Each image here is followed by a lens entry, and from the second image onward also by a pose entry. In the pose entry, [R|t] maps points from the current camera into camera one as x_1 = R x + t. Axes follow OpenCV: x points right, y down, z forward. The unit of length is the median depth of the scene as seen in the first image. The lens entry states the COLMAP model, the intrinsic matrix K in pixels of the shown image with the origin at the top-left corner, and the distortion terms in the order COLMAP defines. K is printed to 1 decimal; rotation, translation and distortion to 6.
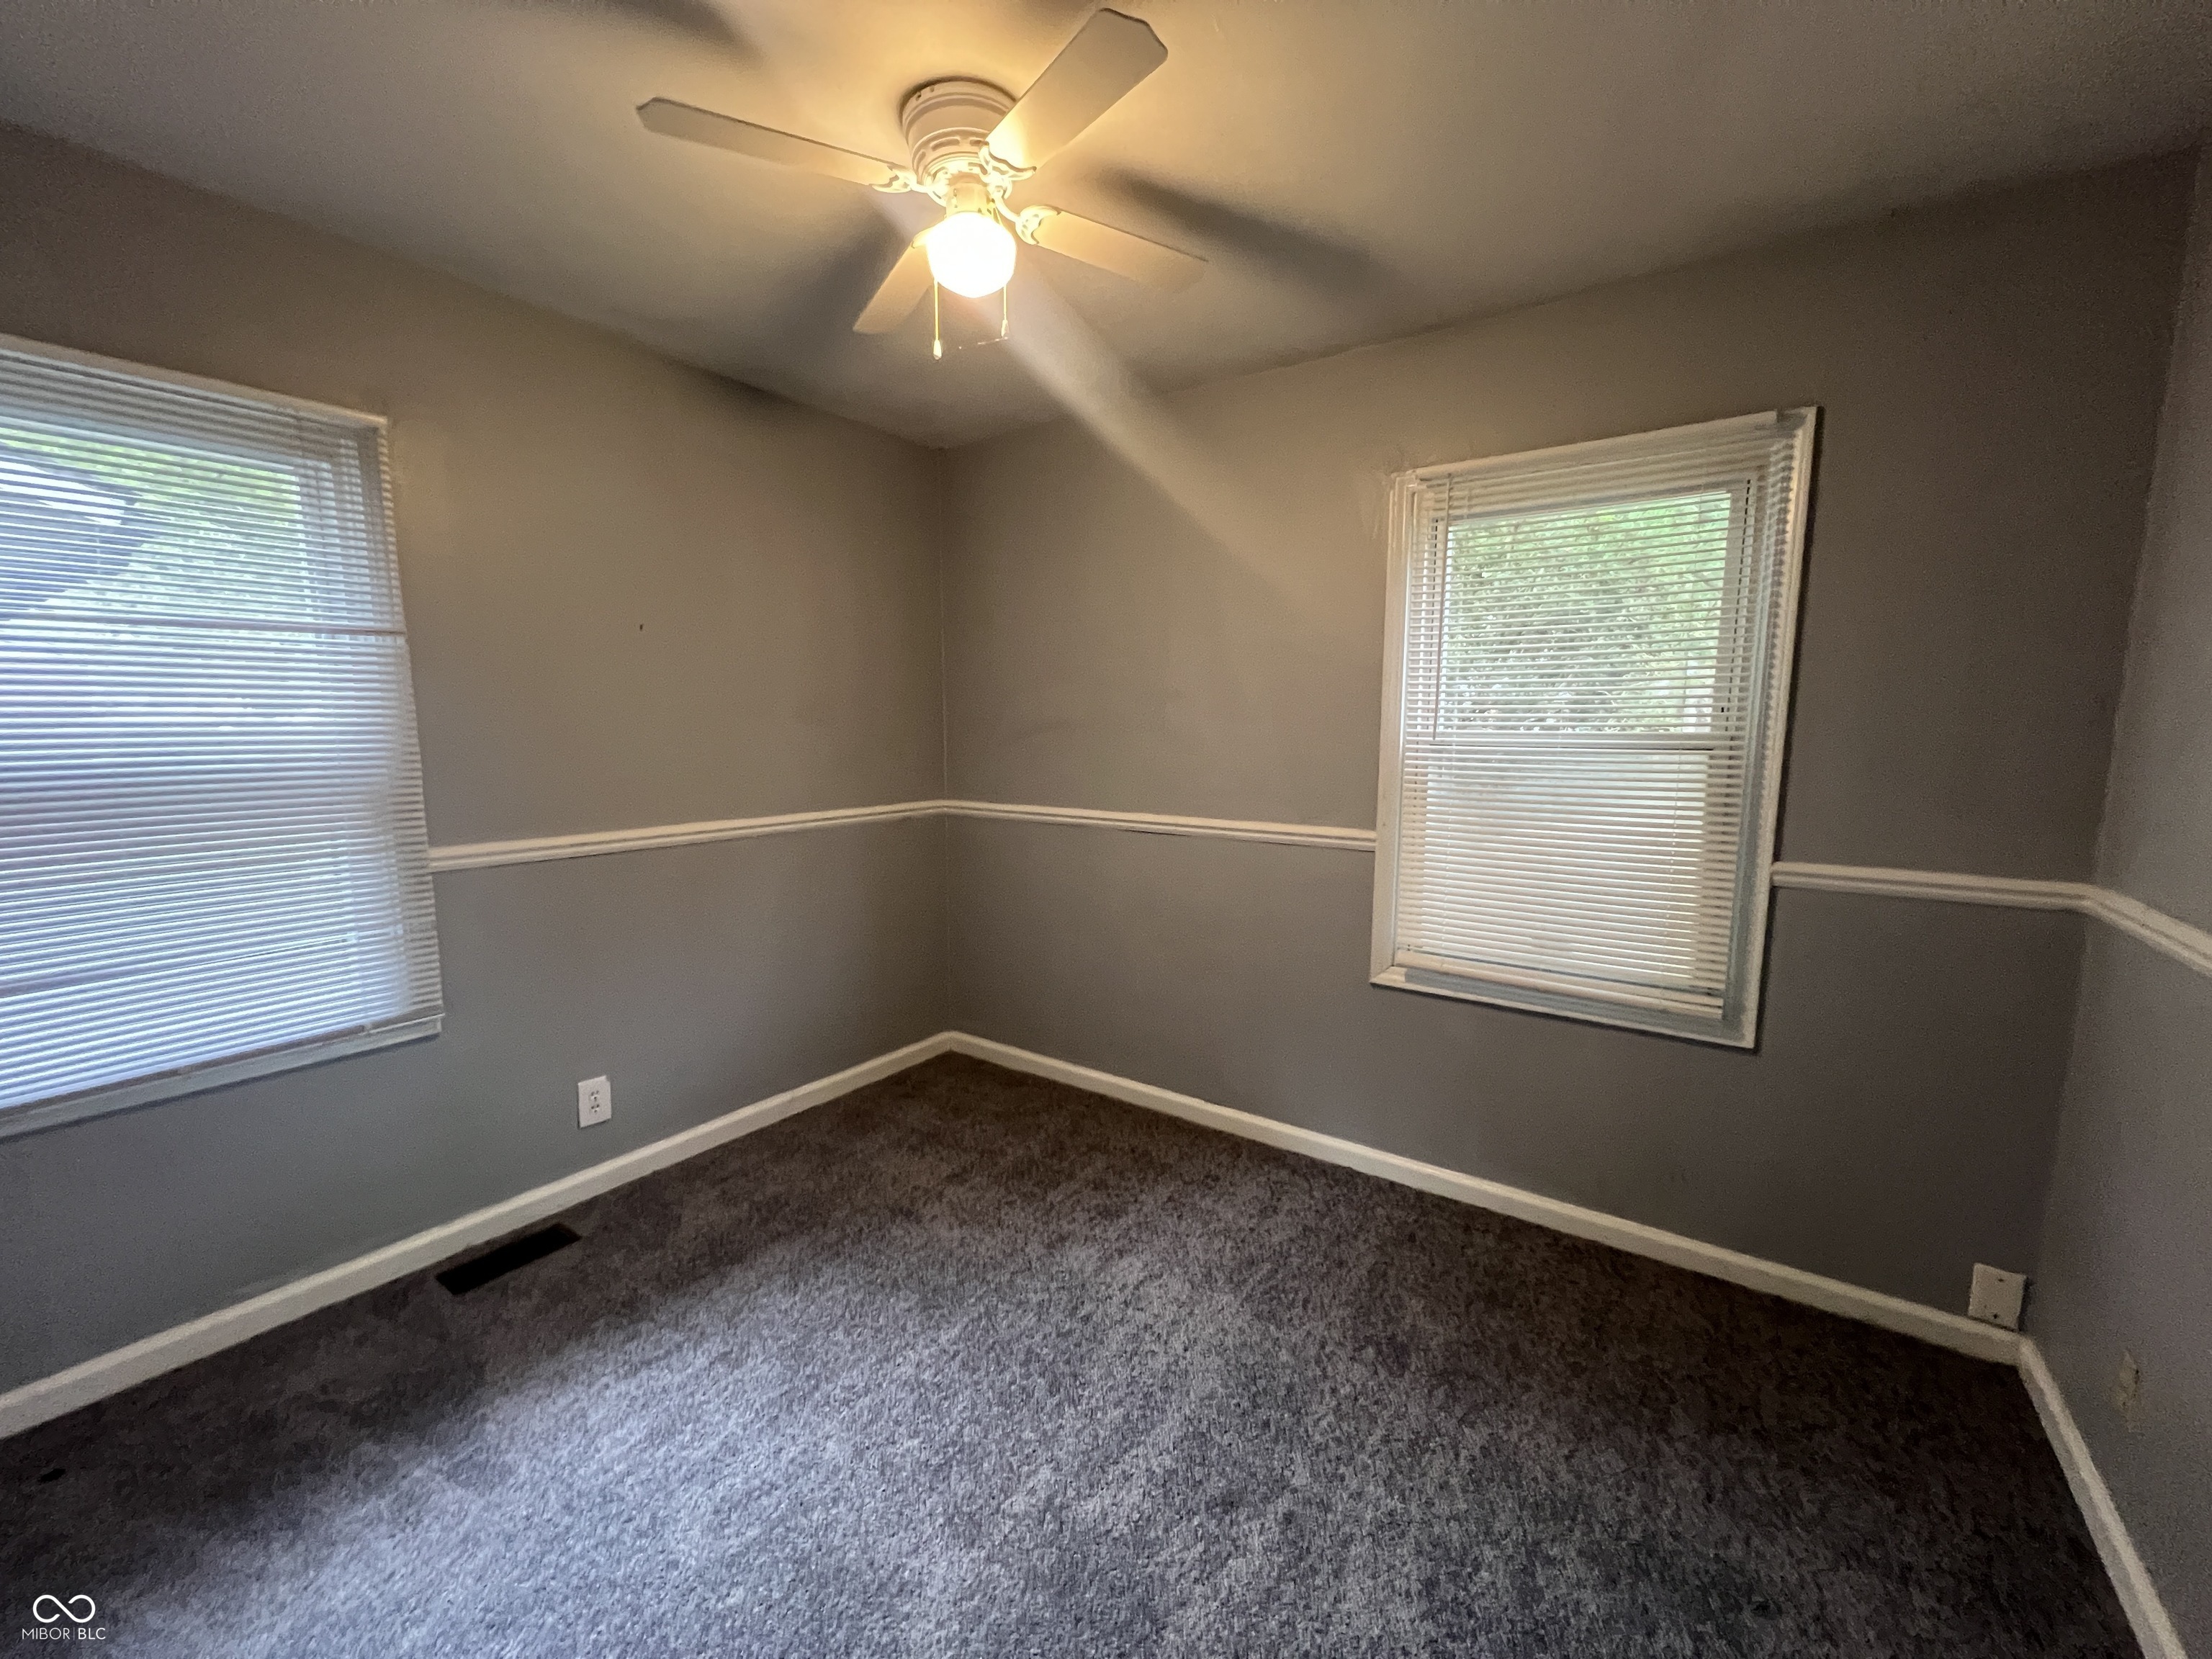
lens RADIAL K [[881.4, 0, 1098.7], [0, 881.4, 830.1], [0, 0, 1]] dist [-0.001004, 0.000259]
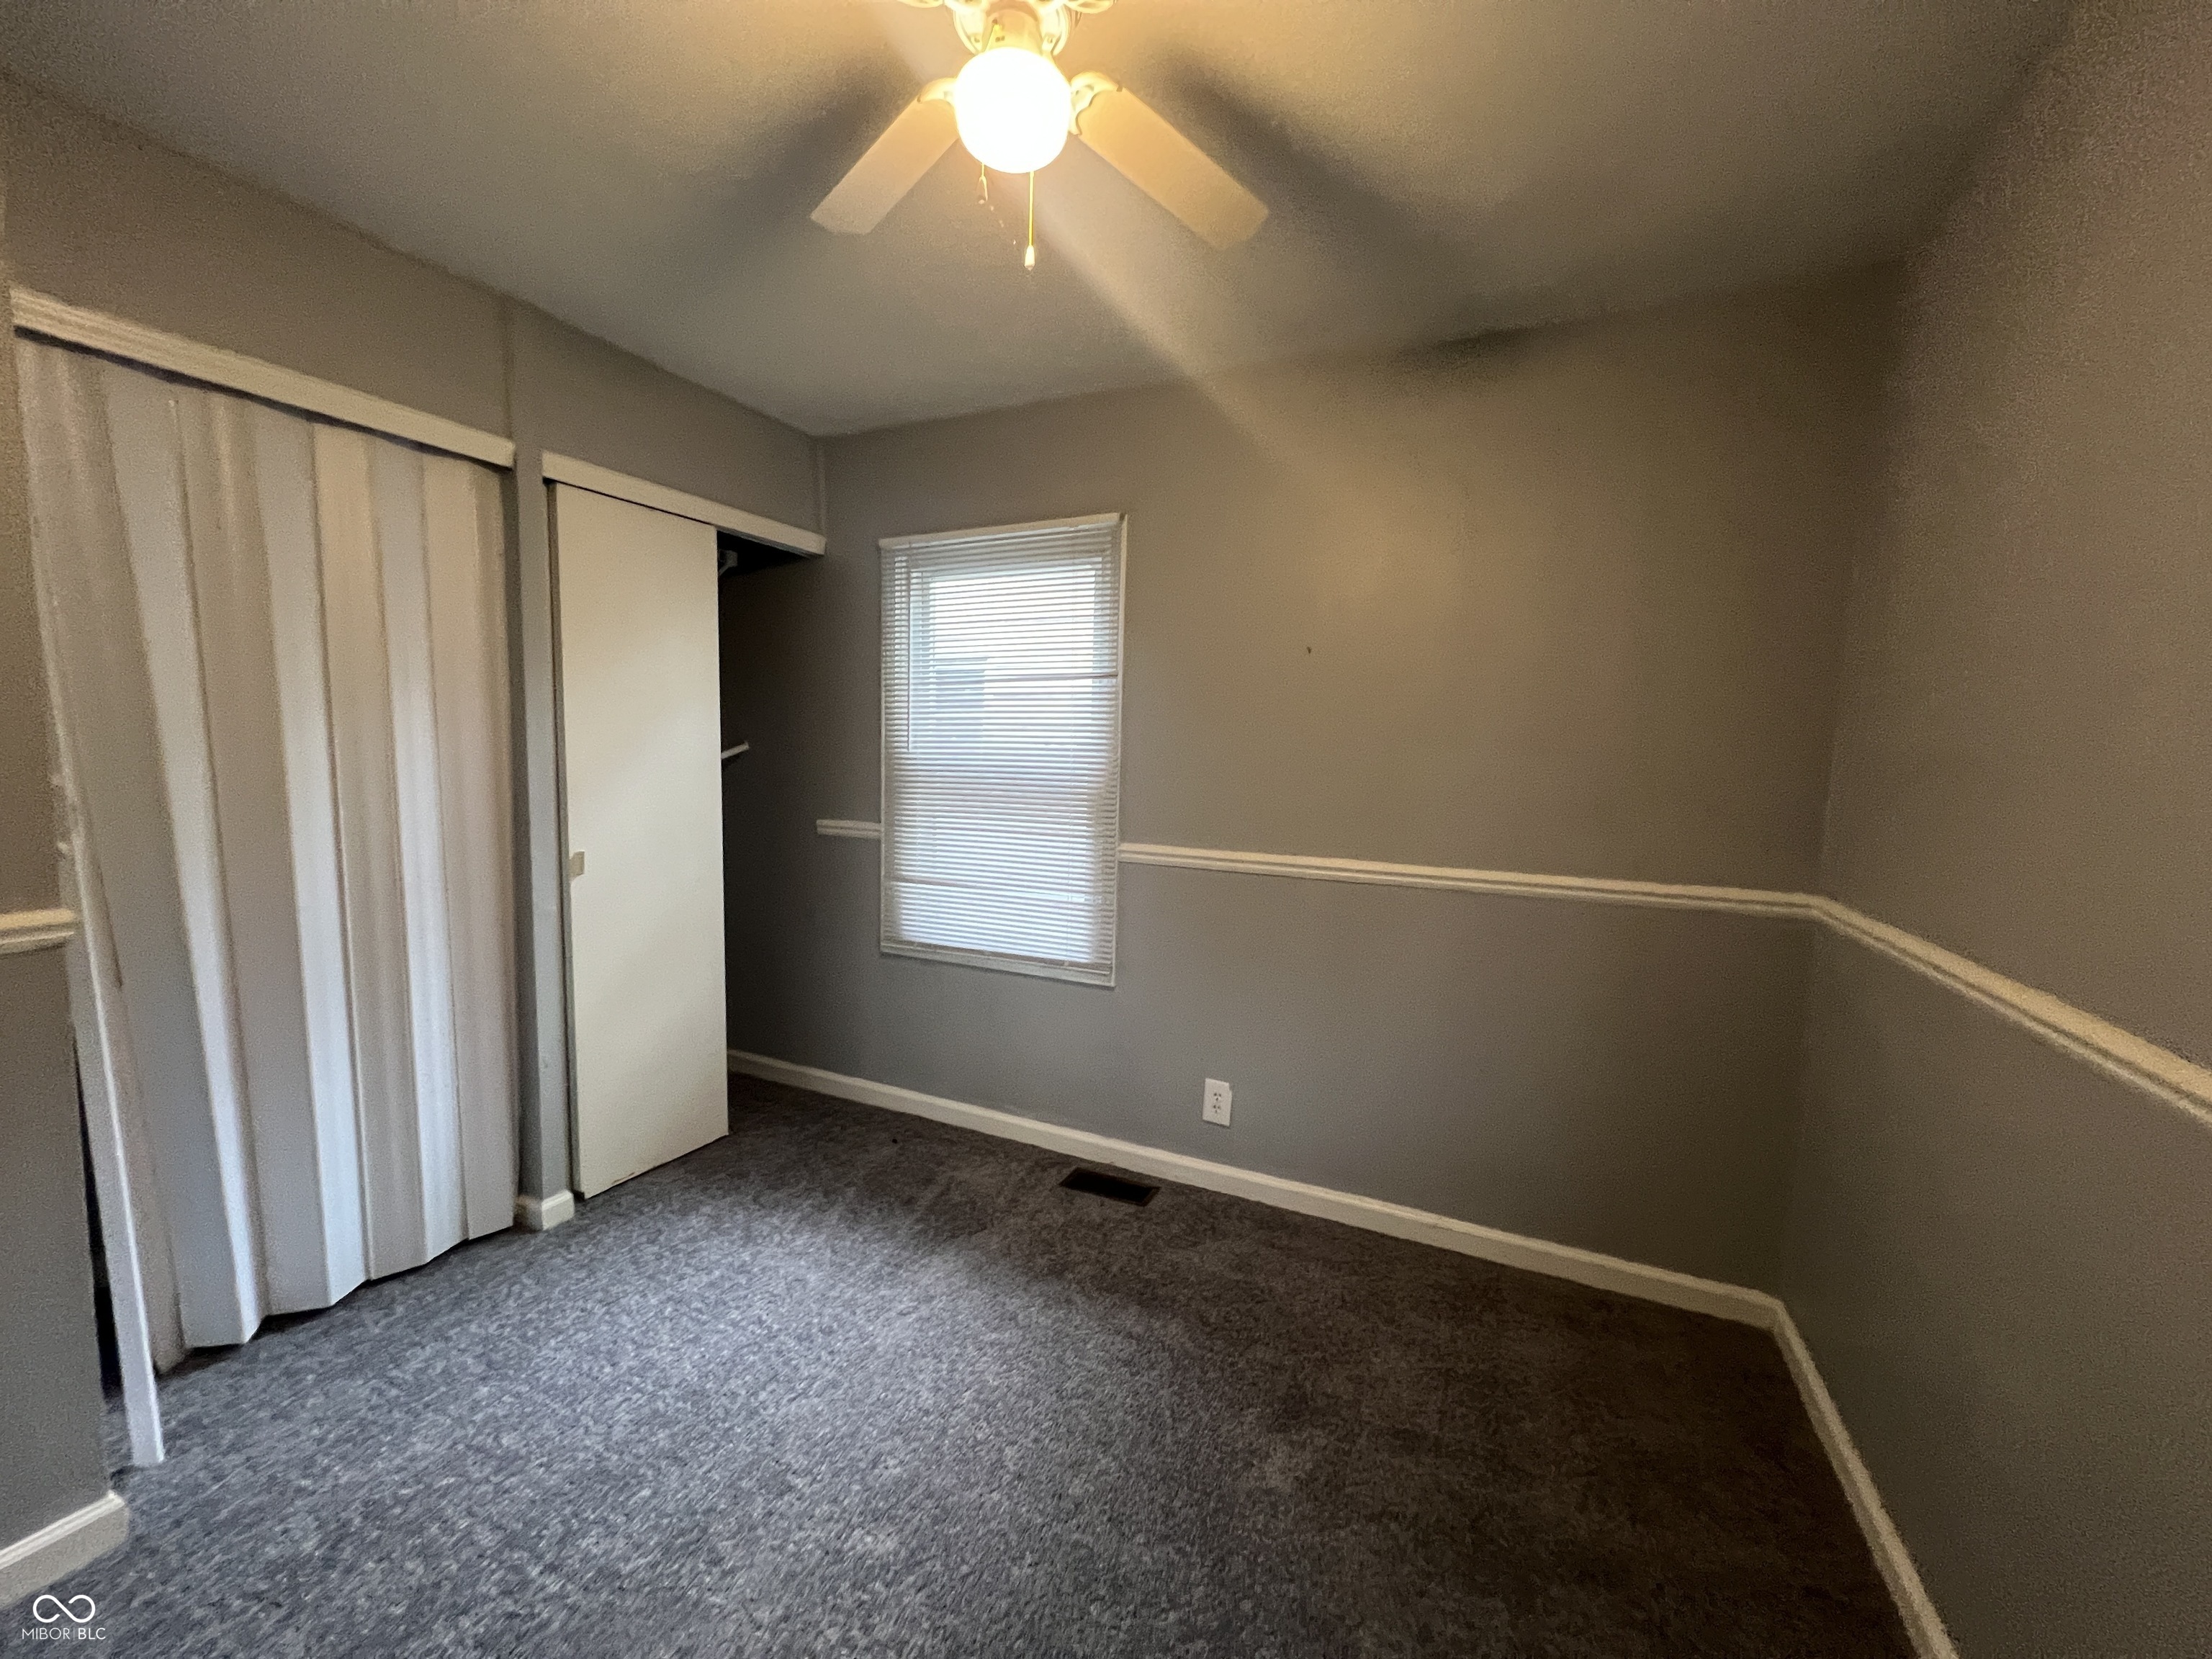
lens RADIAL K [[881.4, 0, 1102.3], [0, 881.4, 833.0], [0, 0, 1]] dist [-0.001004, 0.000259]
pose [[0.185496, 0.096634, -0.977882, 0.470718], [-0.149746, 0.986310, 0.069061, -0.074761], [0.971168, 0.133623, 0.197427, 0.702116]]
